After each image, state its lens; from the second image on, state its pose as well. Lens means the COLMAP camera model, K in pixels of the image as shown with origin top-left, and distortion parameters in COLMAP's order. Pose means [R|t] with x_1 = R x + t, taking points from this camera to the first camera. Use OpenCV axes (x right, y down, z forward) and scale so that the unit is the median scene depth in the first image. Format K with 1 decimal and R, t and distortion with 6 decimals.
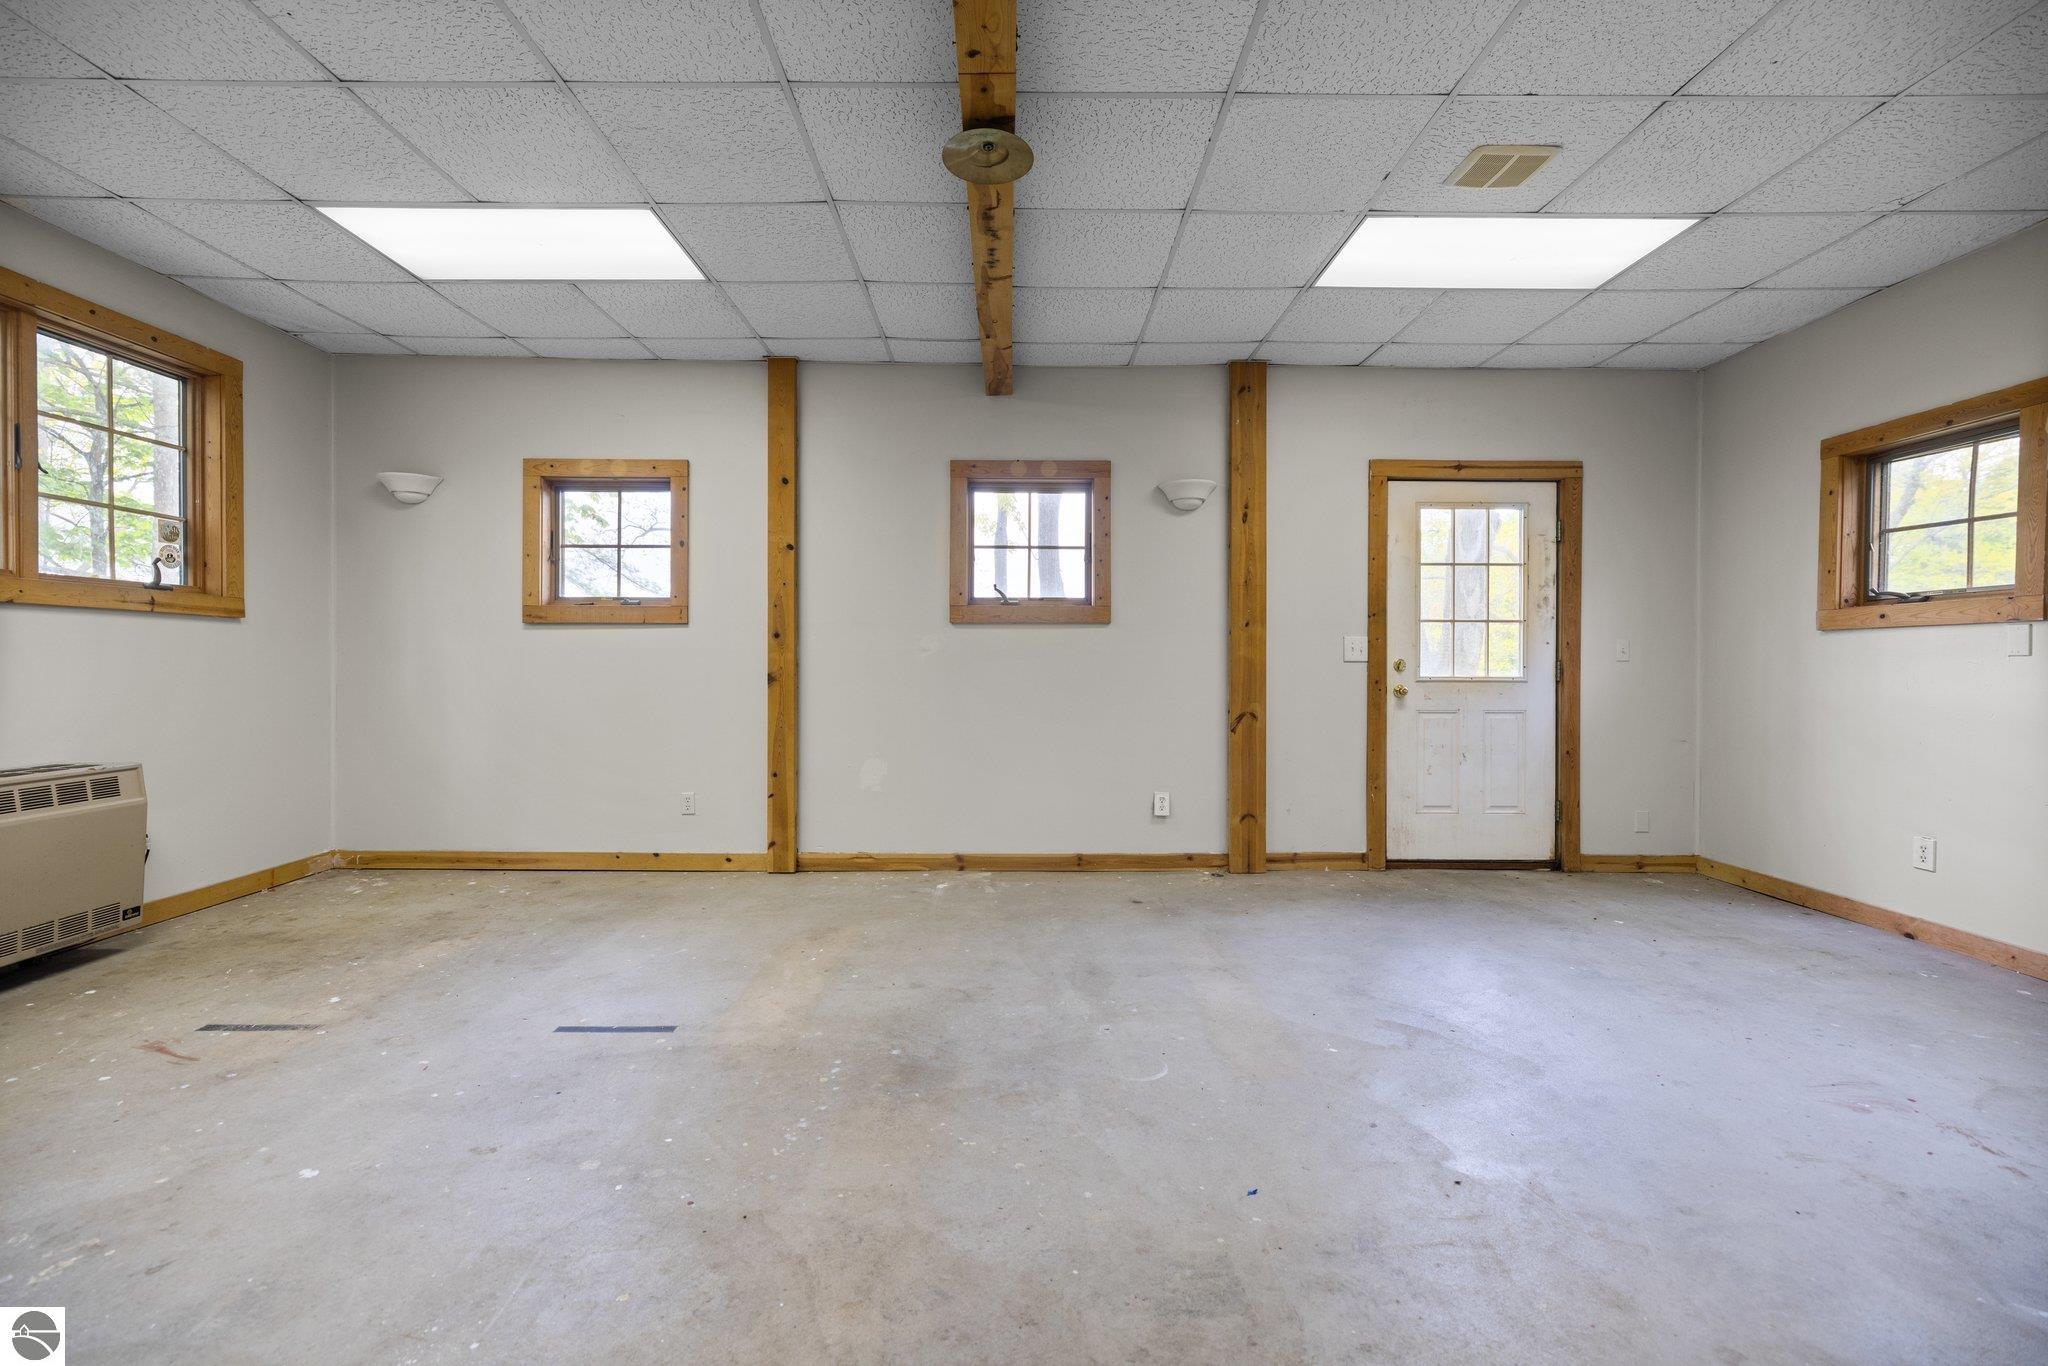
lens RADIAL K [[871.2, 0, 1005.4], [0, 871.2, 675.8], [0, 0, 1]] dist [0.000049, 0.000830]
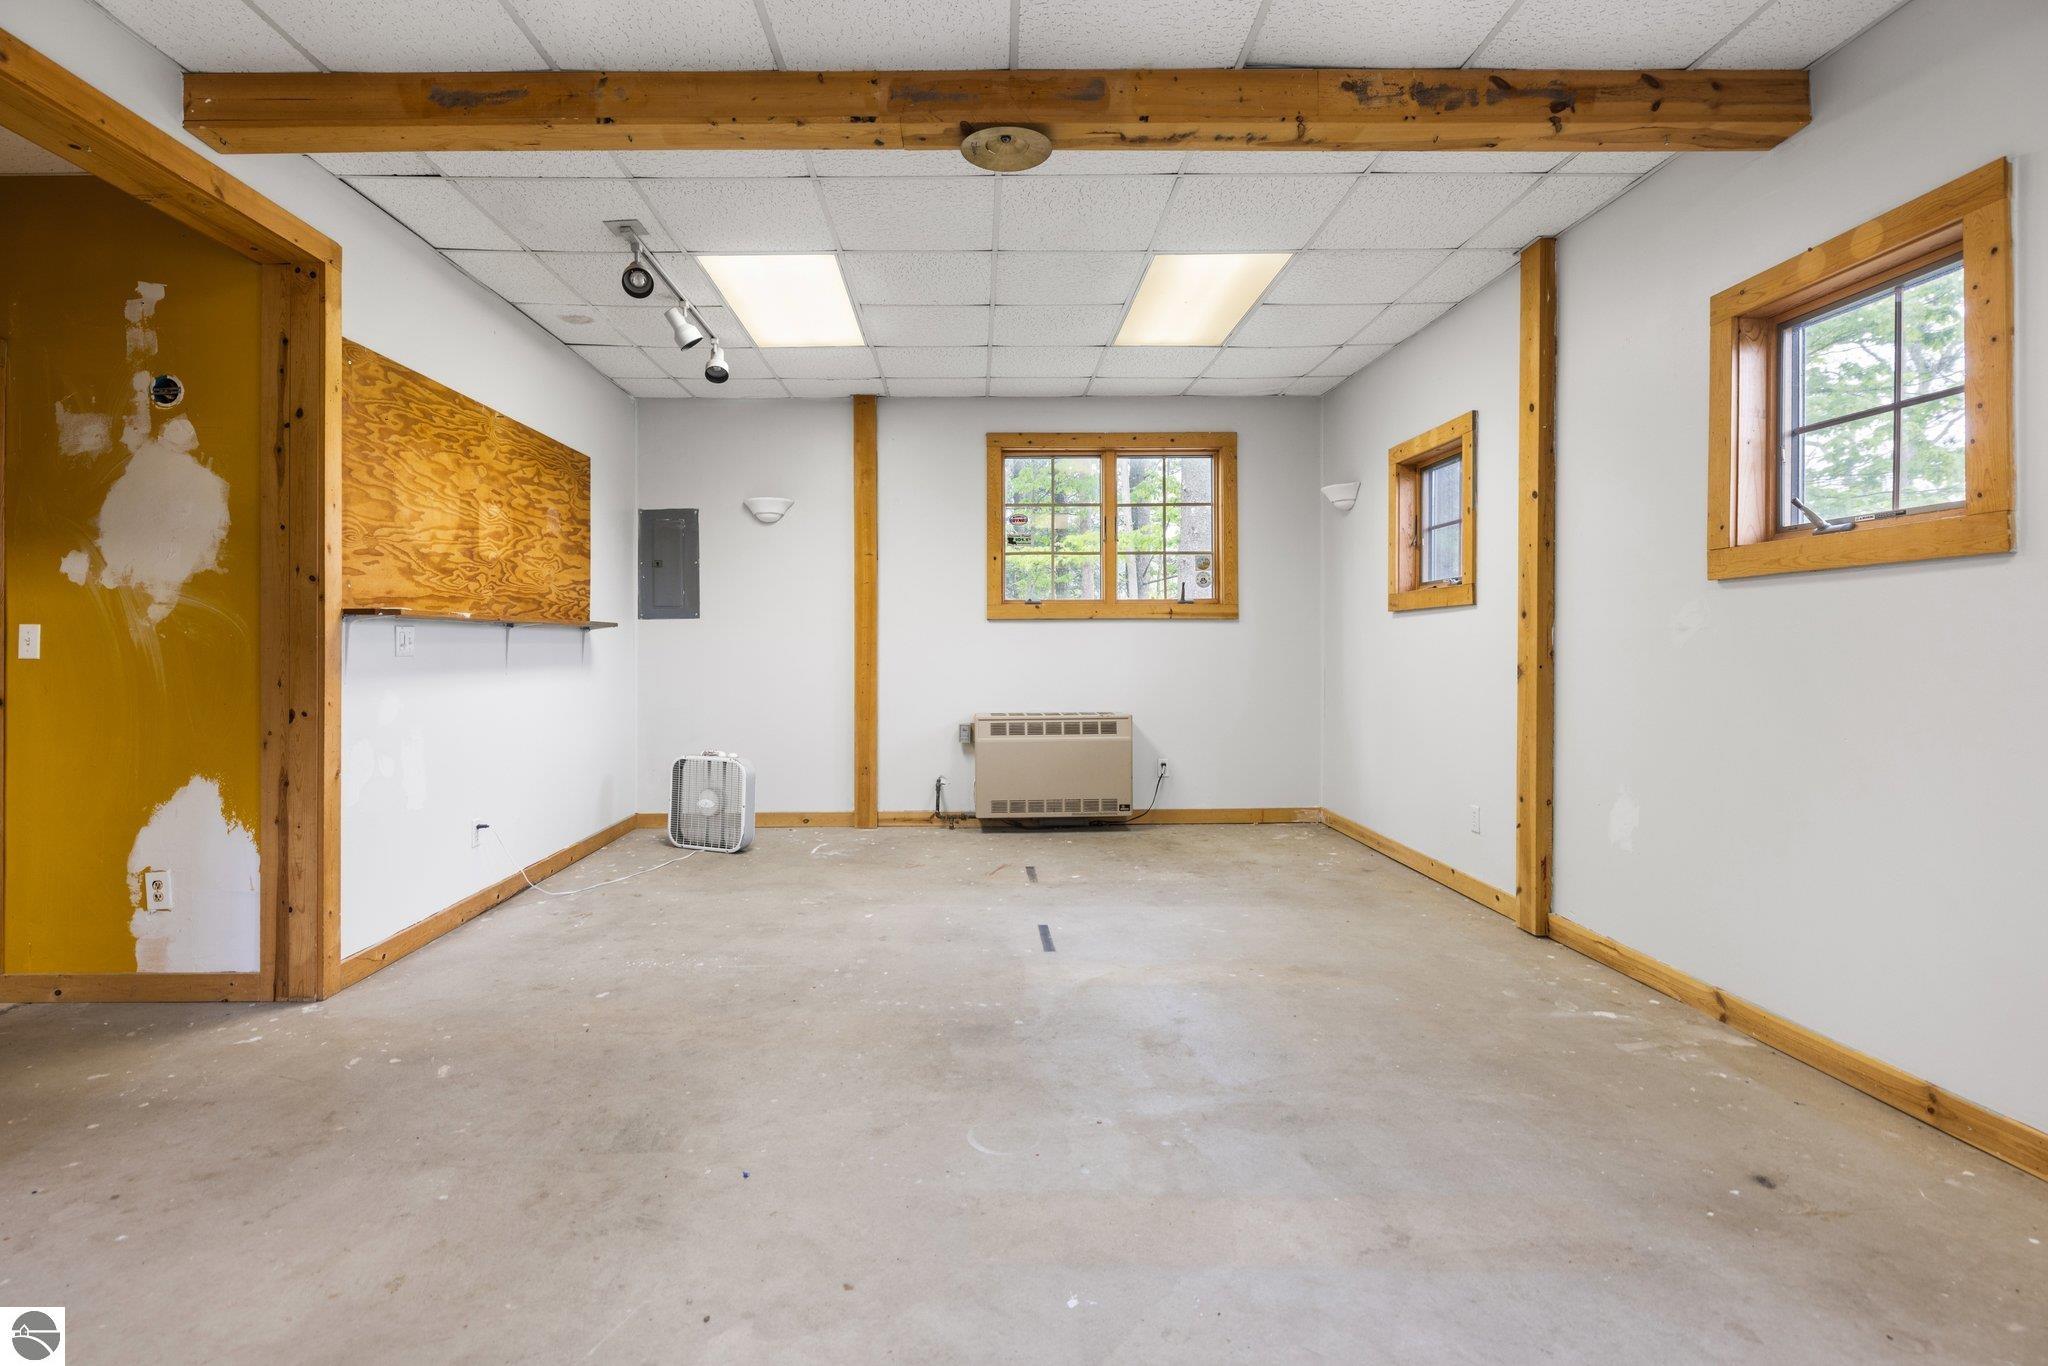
lens RADIAL K [[965.3, 0, 944.3], [0, 965.3, 648.3], [0, 0, 1]] dist [-0.002926, -0.000411]
pose [[-0.018090, -0.003979, -0.999828, 0.877975], [-0.009151, 0.999951, -0.003814, -0.014464], [0.999794, 0.009080, -0.018125, 0.774975]]
